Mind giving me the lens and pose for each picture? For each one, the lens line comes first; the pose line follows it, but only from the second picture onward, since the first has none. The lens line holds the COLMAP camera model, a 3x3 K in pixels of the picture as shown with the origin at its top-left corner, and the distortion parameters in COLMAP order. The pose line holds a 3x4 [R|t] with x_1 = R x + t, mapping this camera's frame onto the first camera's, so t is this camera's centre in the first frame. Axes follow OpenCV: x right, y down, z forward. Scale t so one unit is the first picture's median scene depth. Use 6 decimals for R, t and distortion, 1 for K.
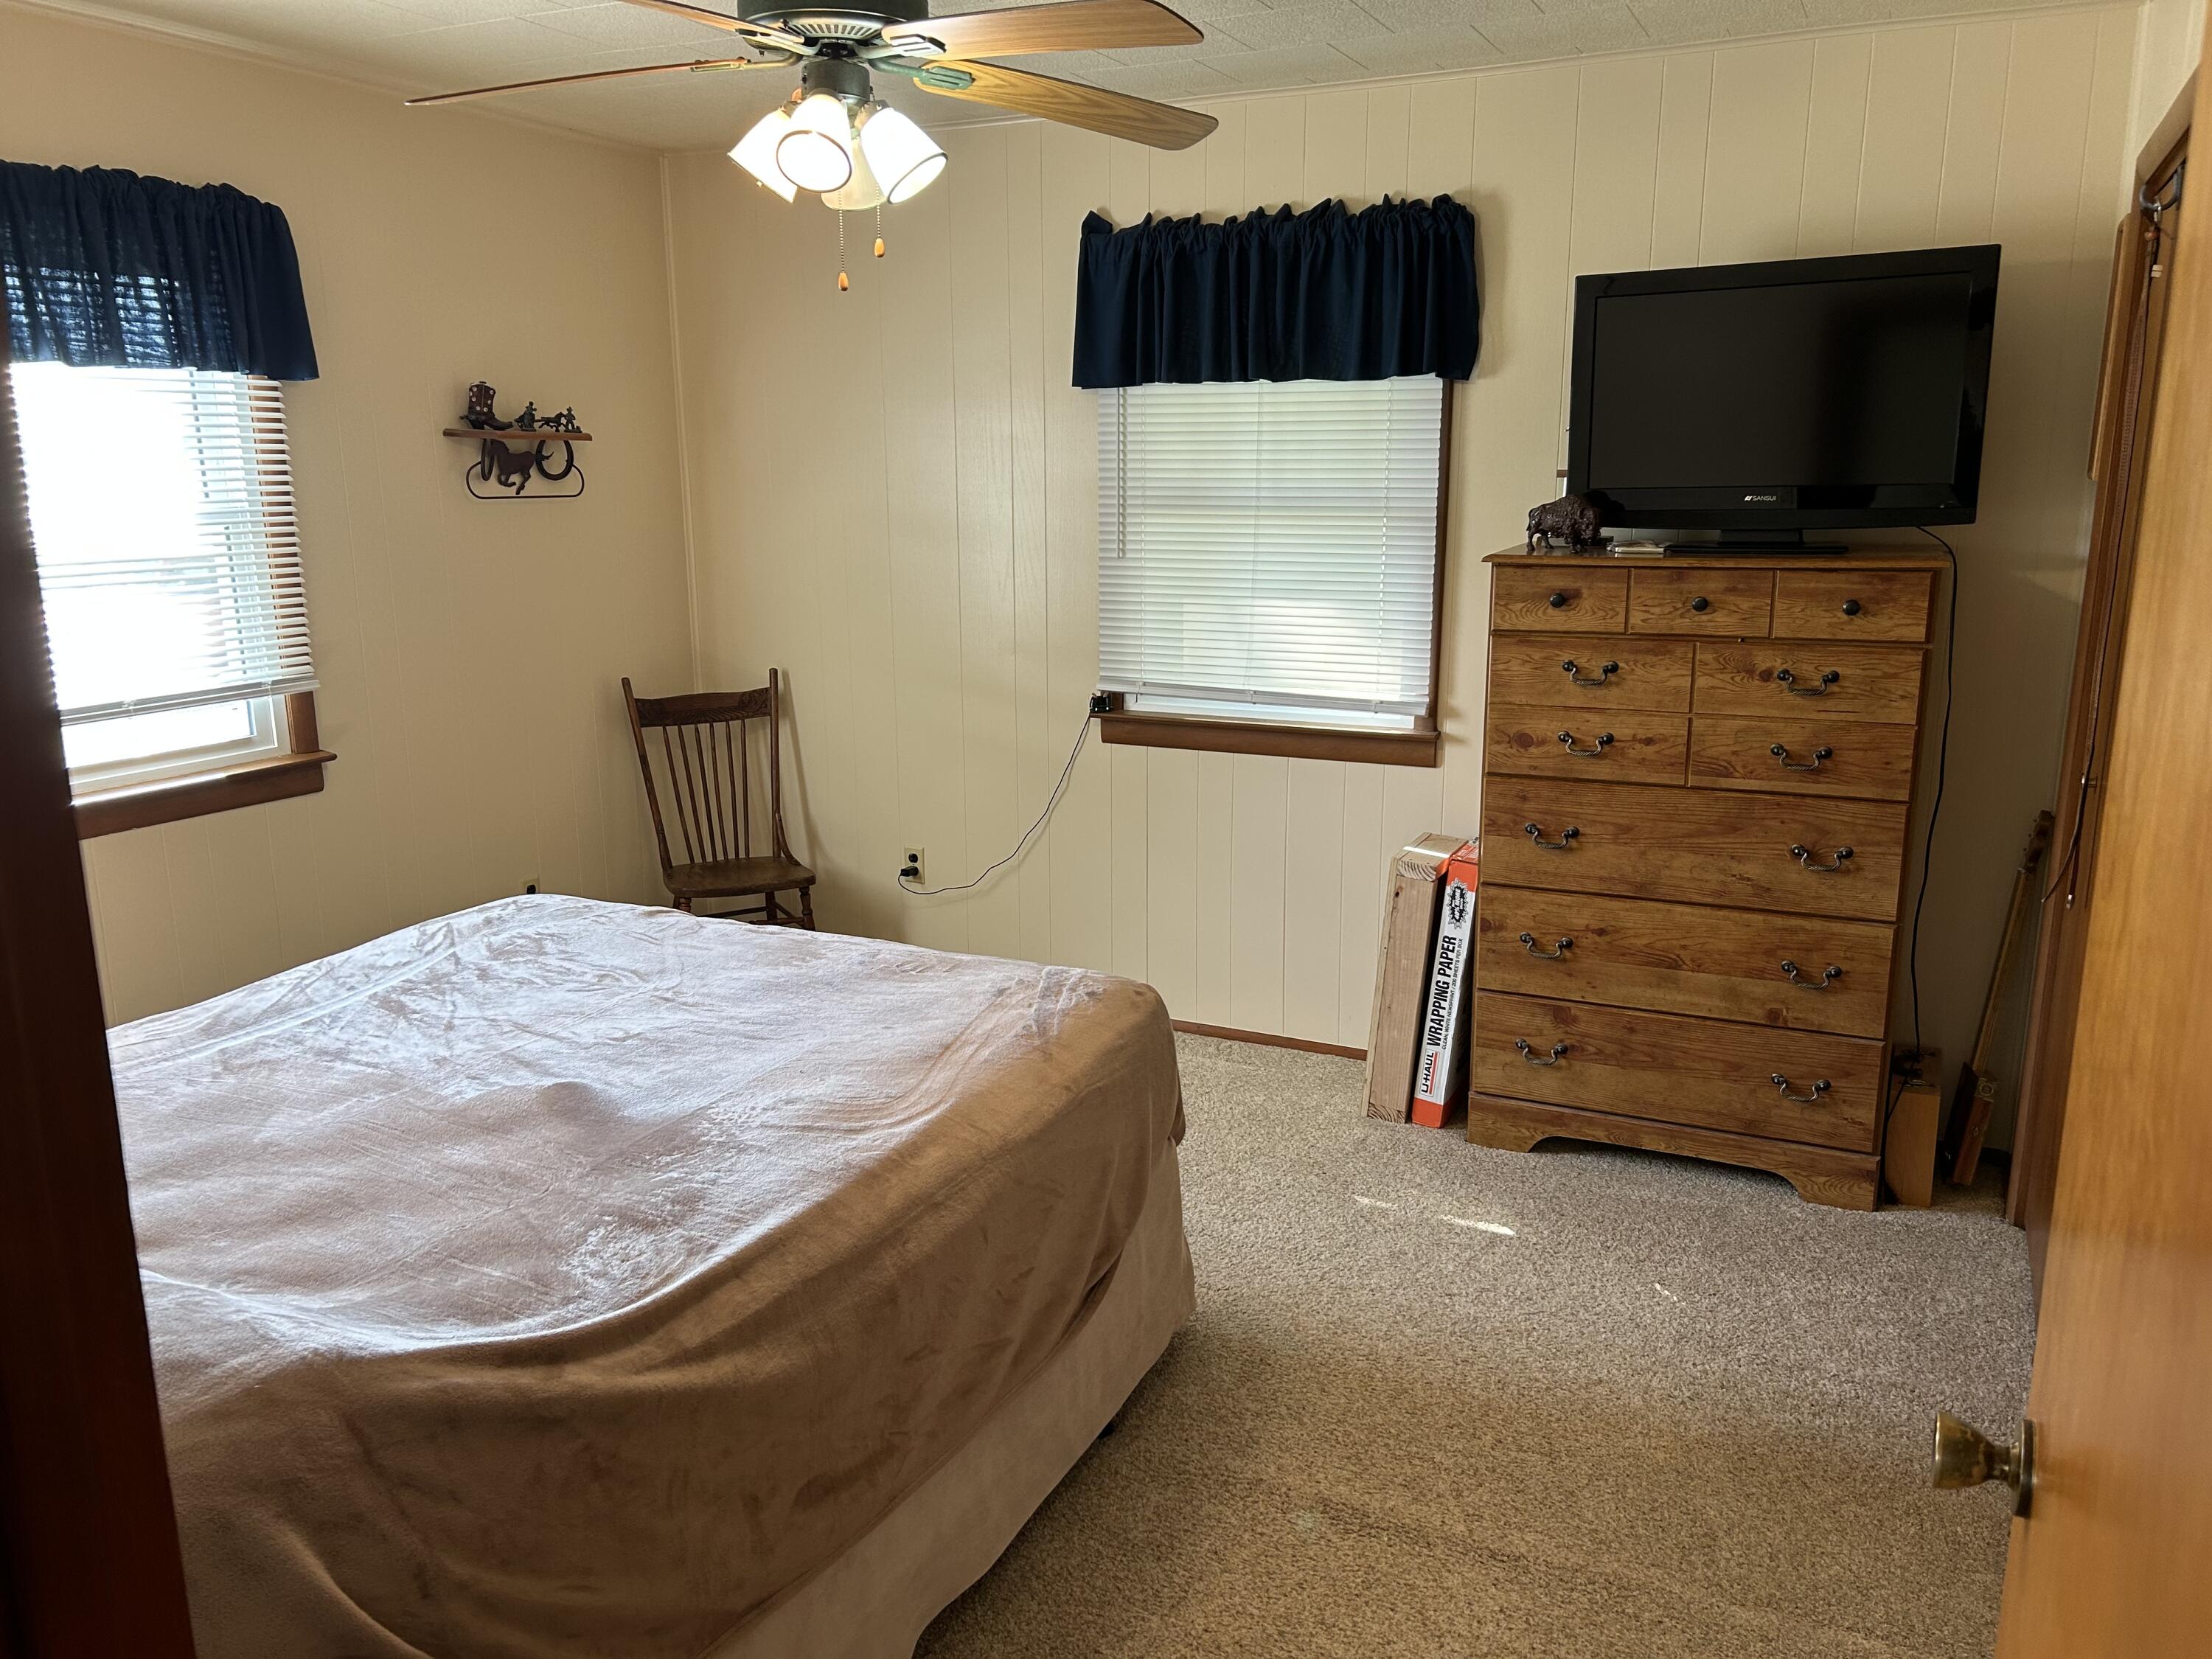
lens RADIAL K [[1658.3, 0, 1102.1], [0, 1658.3, 825.4], [0, 0, 1]] dist [0.055554, -0.060830]
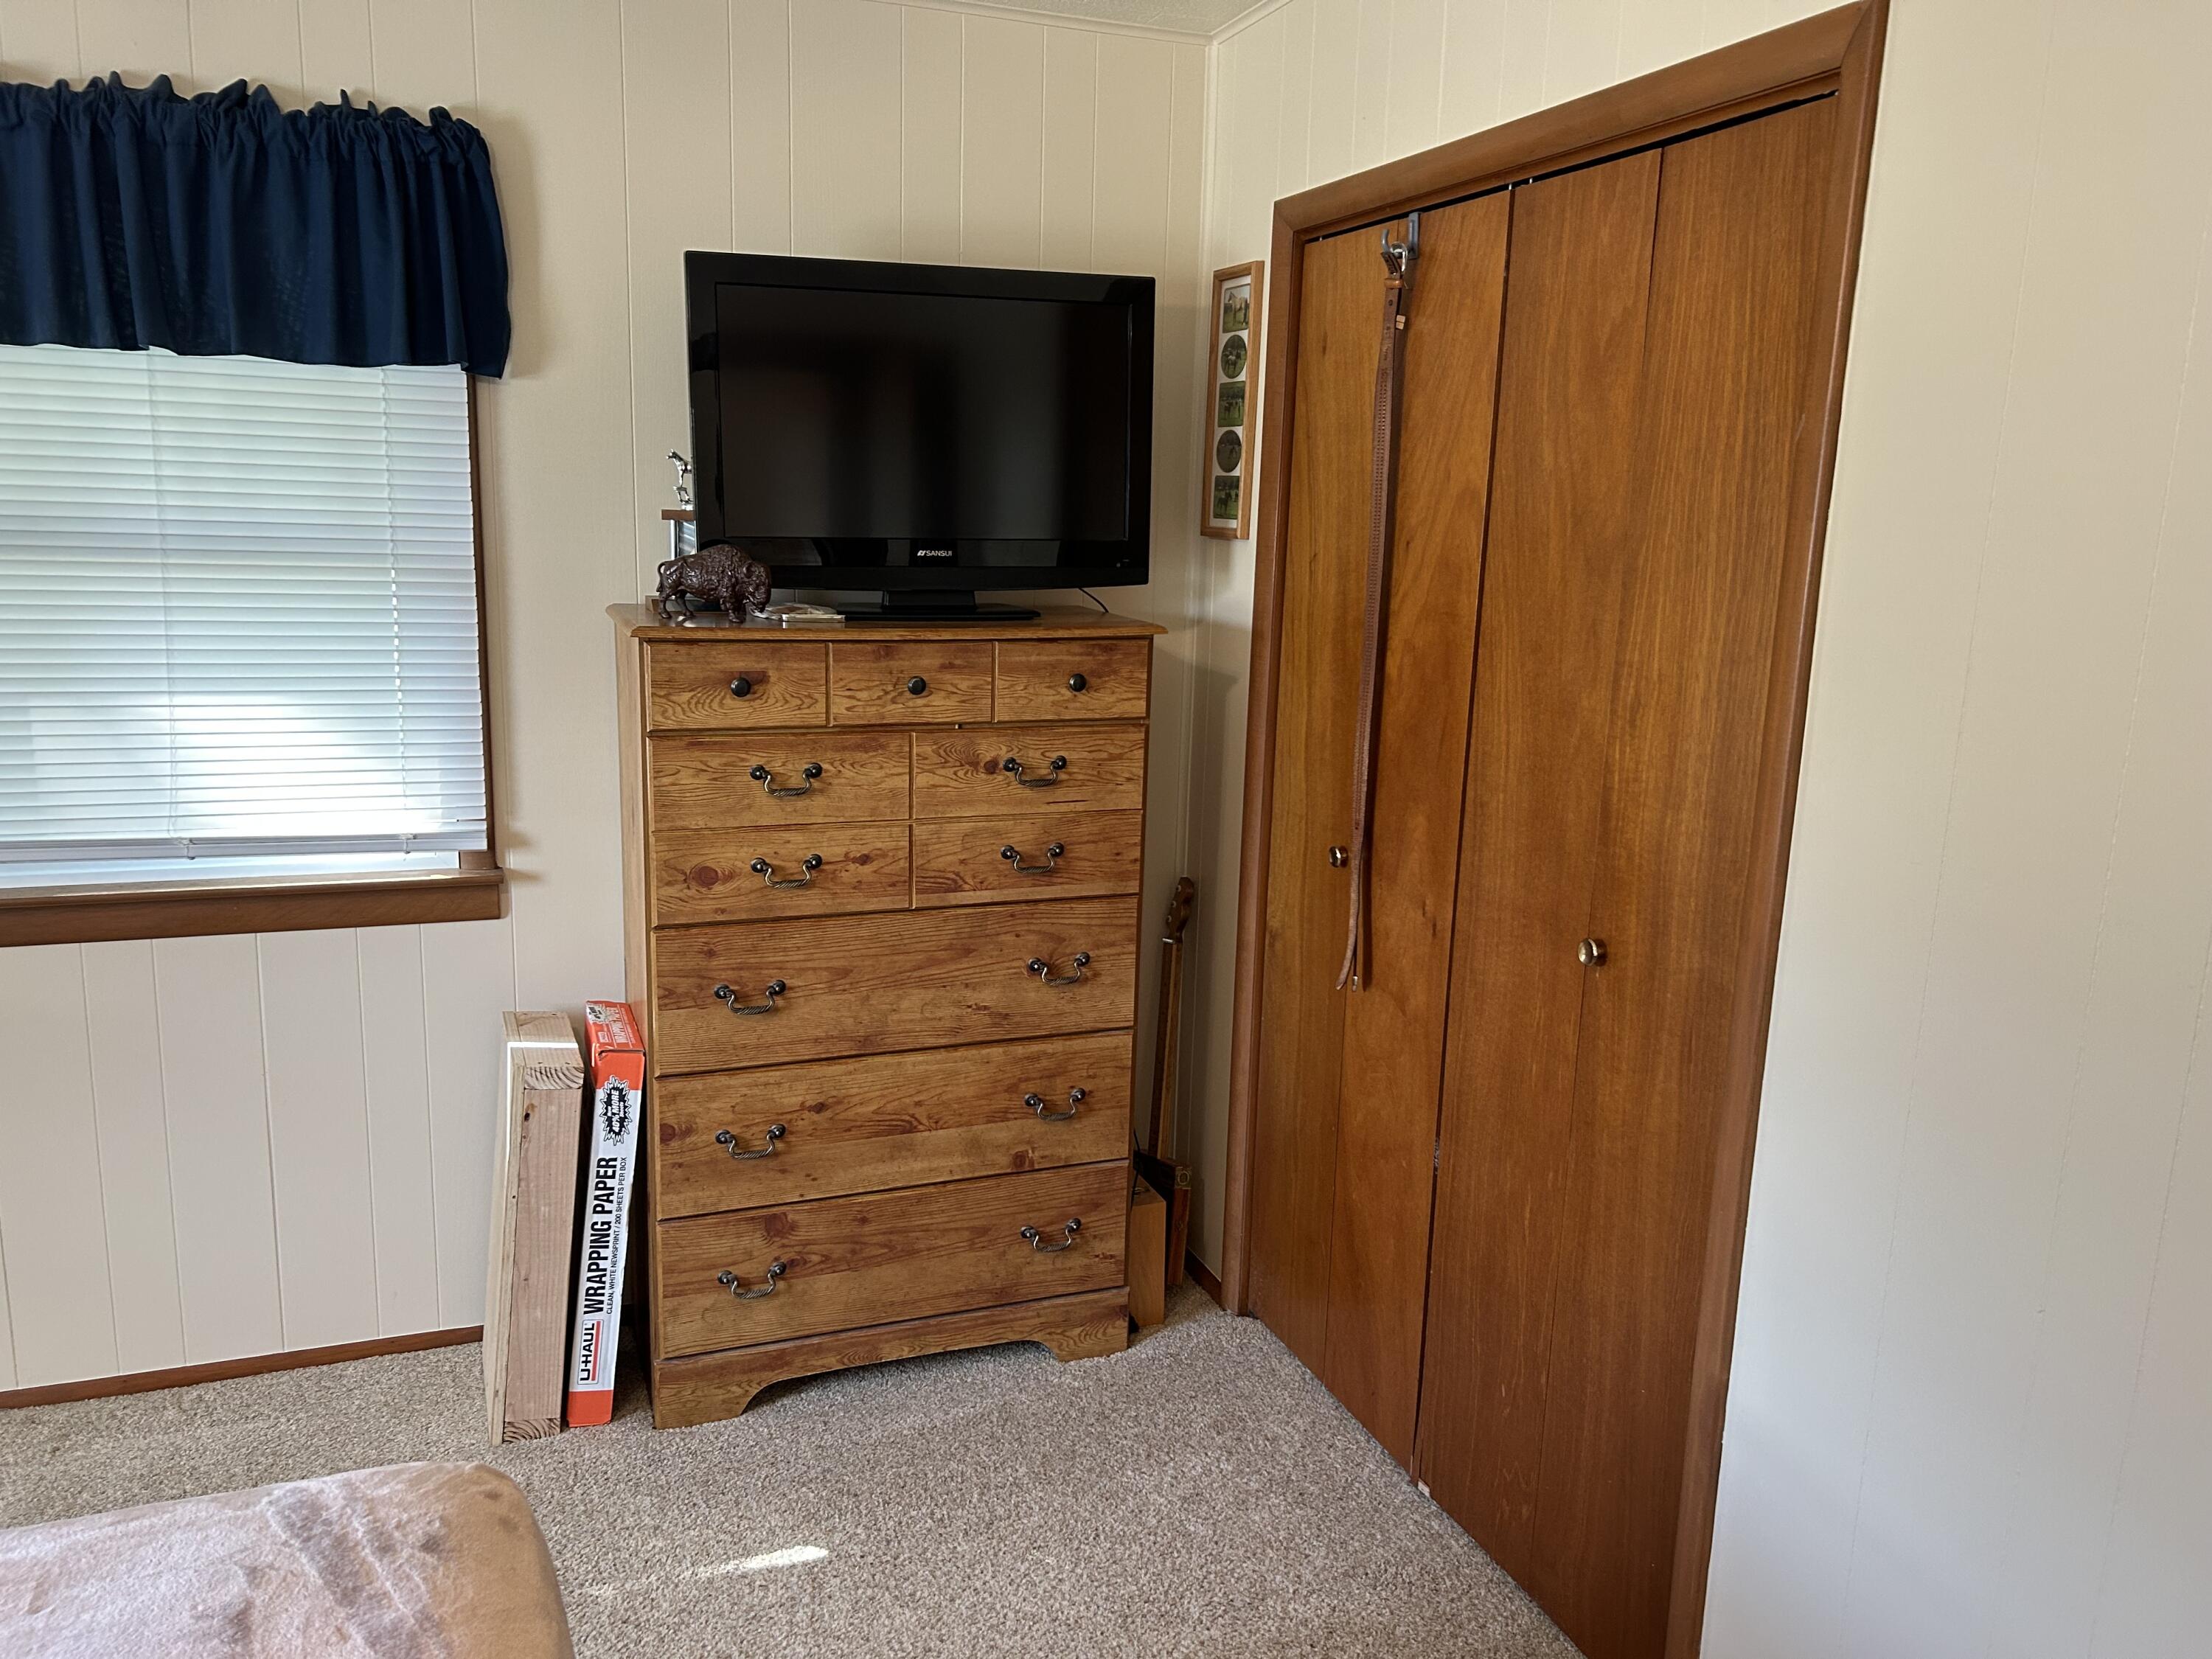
lens RADIAL K [[1658.3, 0, 1109.2], [0, 1658.3, 821.3], [0, 0, 1]] dist [0.055554, -0.060830]
pose [[0.680128, -0.112807, 0.724362, -0.156658], [0.125338, 0.991435, 0.036715, -0.080857], [-0.722299, 0.065819, 0.688442, 0.367137]]
